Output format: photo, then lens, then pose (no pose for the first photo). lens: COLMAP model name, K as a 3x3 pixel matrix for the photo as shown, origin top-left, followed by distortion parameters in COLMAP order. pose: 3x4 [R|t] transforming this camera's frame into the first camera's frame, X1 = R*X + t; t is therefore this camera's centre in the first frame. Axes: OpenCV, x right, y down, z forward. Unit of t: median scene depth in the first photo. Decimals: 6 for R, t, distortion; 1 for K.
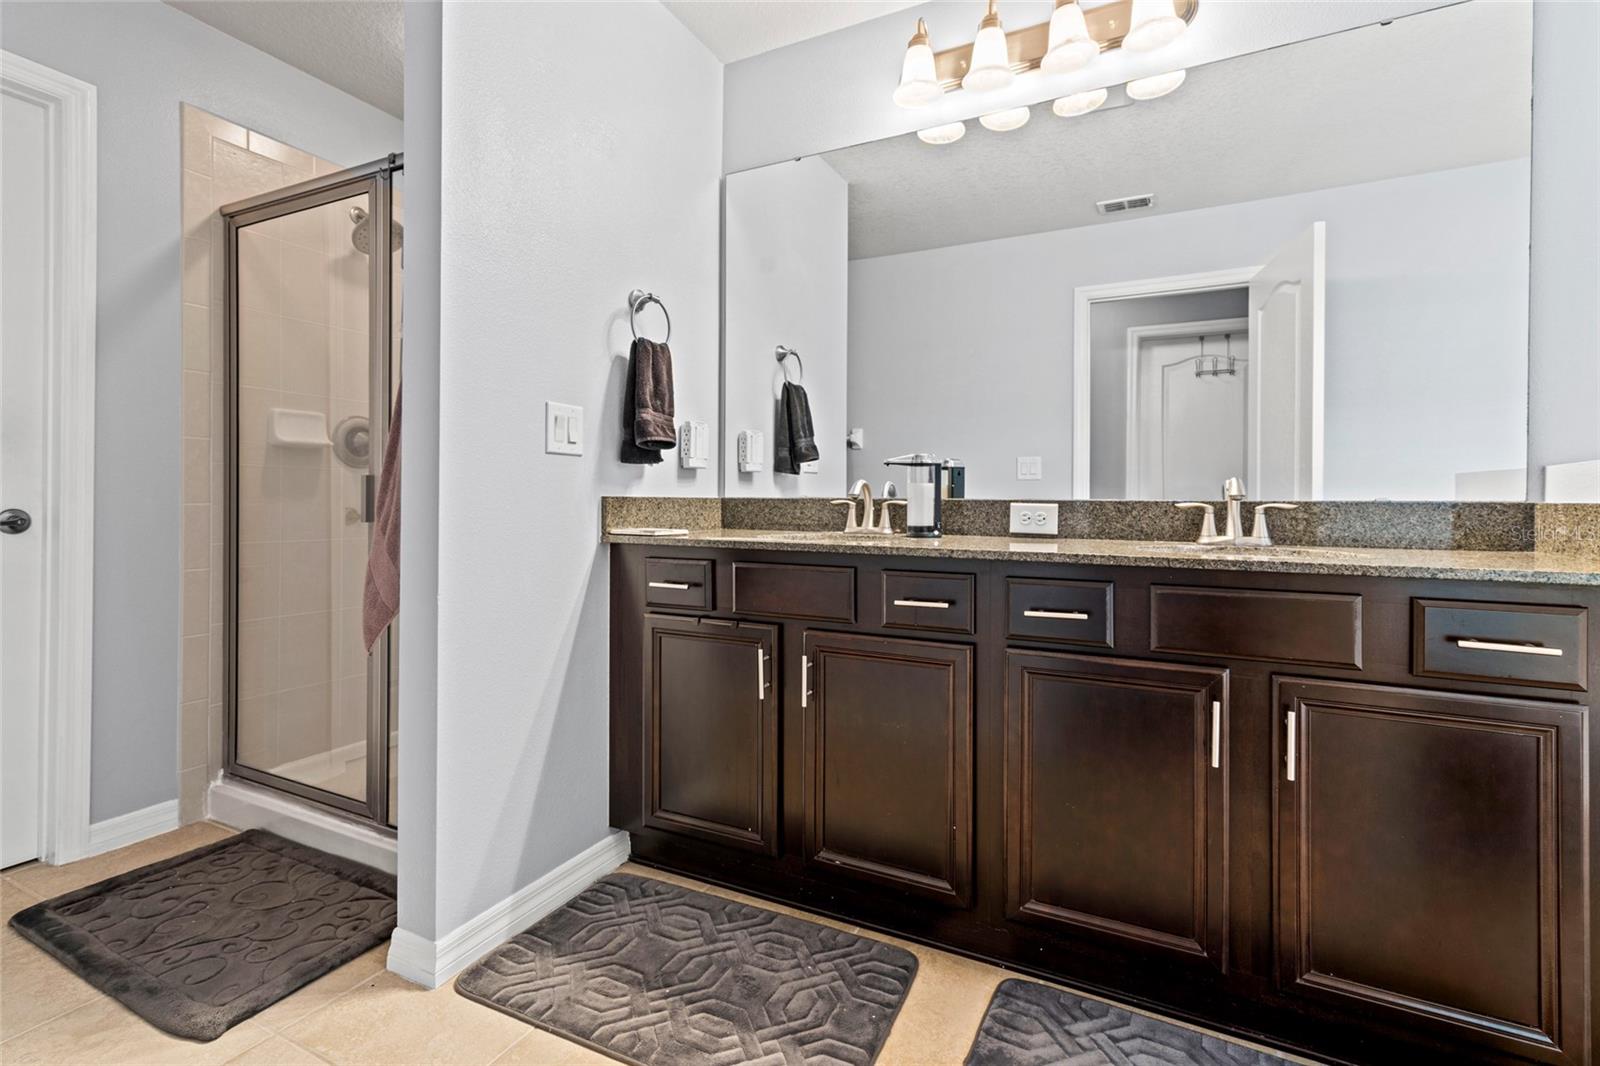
lens RADIAL K [[735.7, 0, 794.6], [0, 735.7, 506.3], [0, 0, 1]] dist [0.004129, 0.000991]
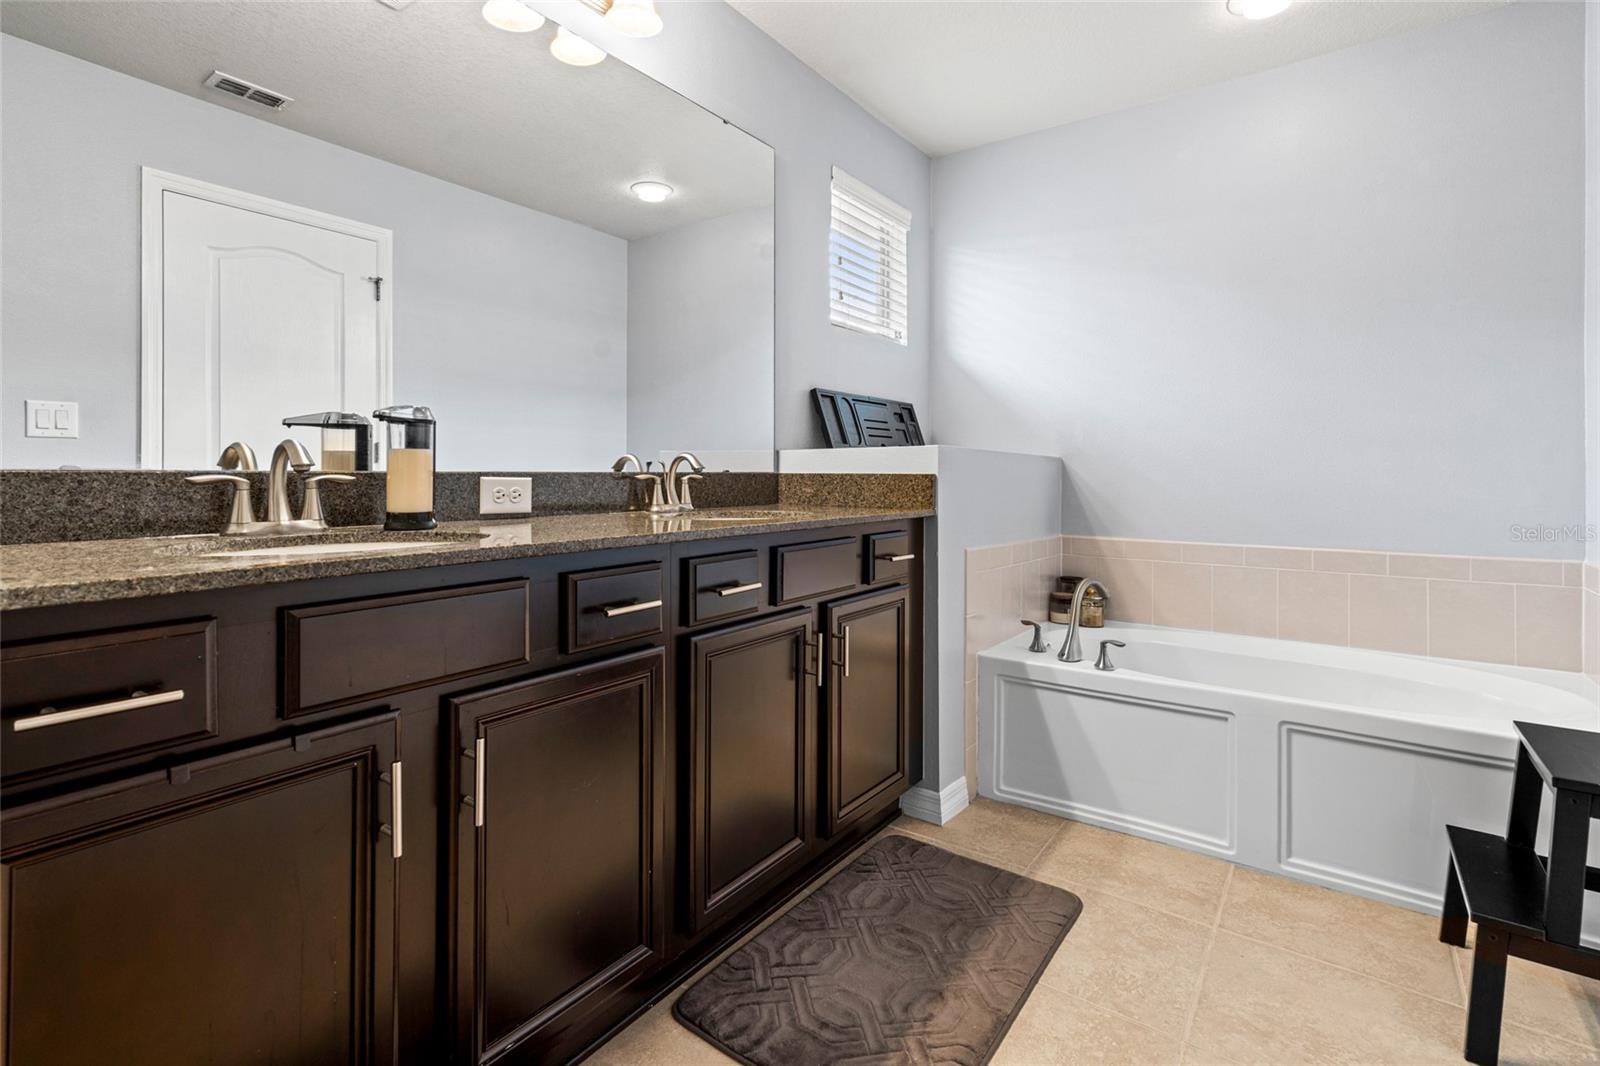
lens RADIAL K [[757.1, 0, 798.1], [0, 757.1, 479.4], [0, 0, 1]] dist [0.001407, 0.000420]
pose [[0.153878, -0.014567, 0.987982, -0.460903], [0.011478, 0.999850, 0.012954, -0.008293], [-0.988023, 0.009346, 0.154023, 0.552260]]
